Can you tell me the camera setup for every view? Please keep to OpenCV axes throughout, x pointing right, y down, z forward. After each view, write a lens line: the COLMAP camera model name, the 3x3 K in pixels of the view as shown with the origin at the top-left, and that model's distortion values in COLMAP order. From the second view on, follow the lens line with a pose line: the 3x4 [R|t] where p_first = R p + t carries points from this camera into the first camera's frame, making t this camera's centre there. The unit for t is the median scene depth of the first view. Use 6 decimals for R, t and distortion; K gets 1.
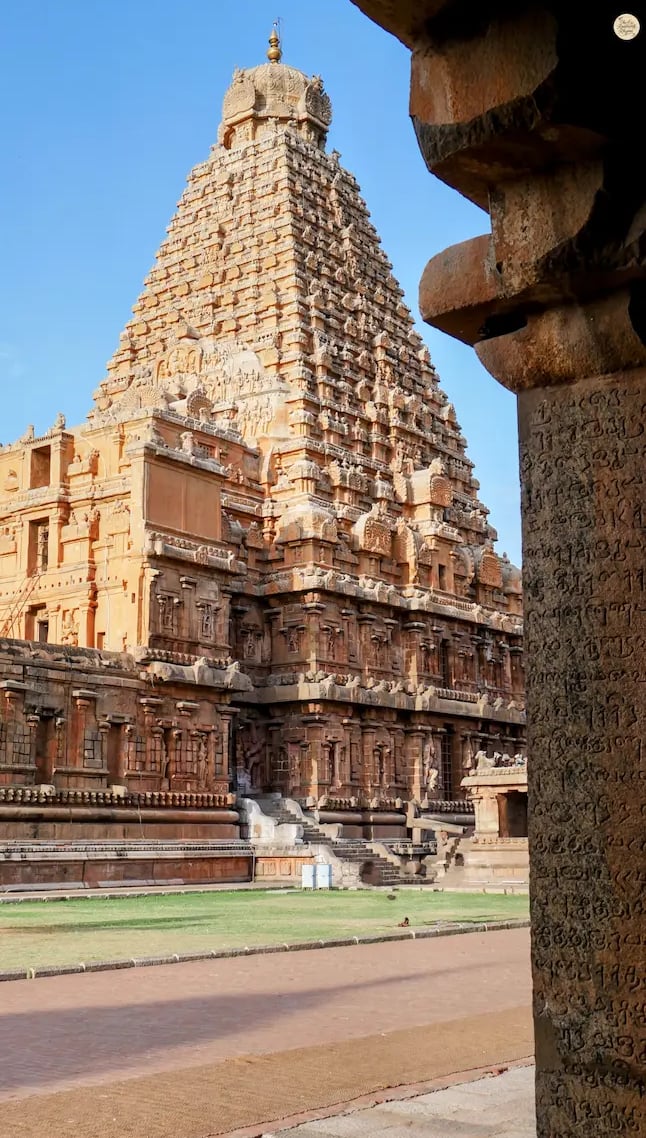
lens RADIAL K [[1407.7, 0, 323.0], [0, 1407.7, 569.0], [0, 0, 1]] dist [0.008121, -0.027458]
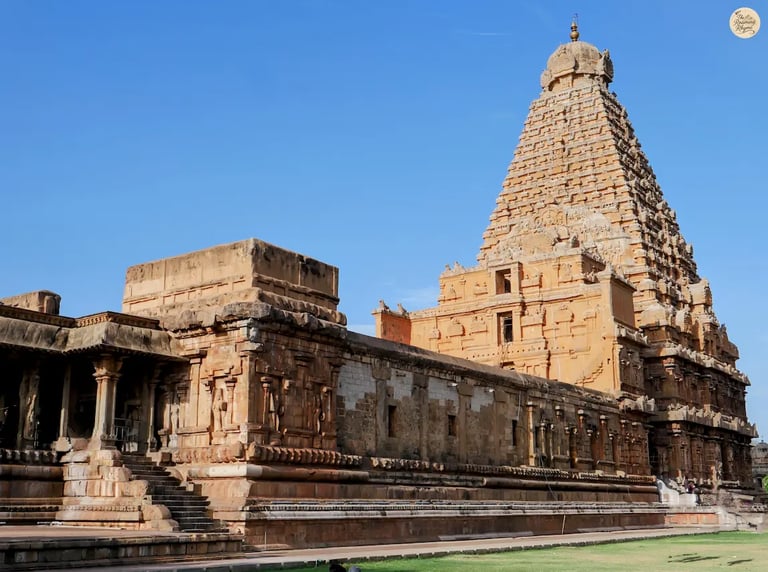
lens RADIAL K [[910.5, 0, 384.0], [0, 910.5, 286.0], [0, 0, 1]] dist [-0.002536, 0.001366]
pose [[0.999733, 0.012997, 0.019079, -0.358654], [-0.012114, 0.998882, -0.045705, -0.014541], [-0.019652, 0.045462, 0.998773, -0.097459]]
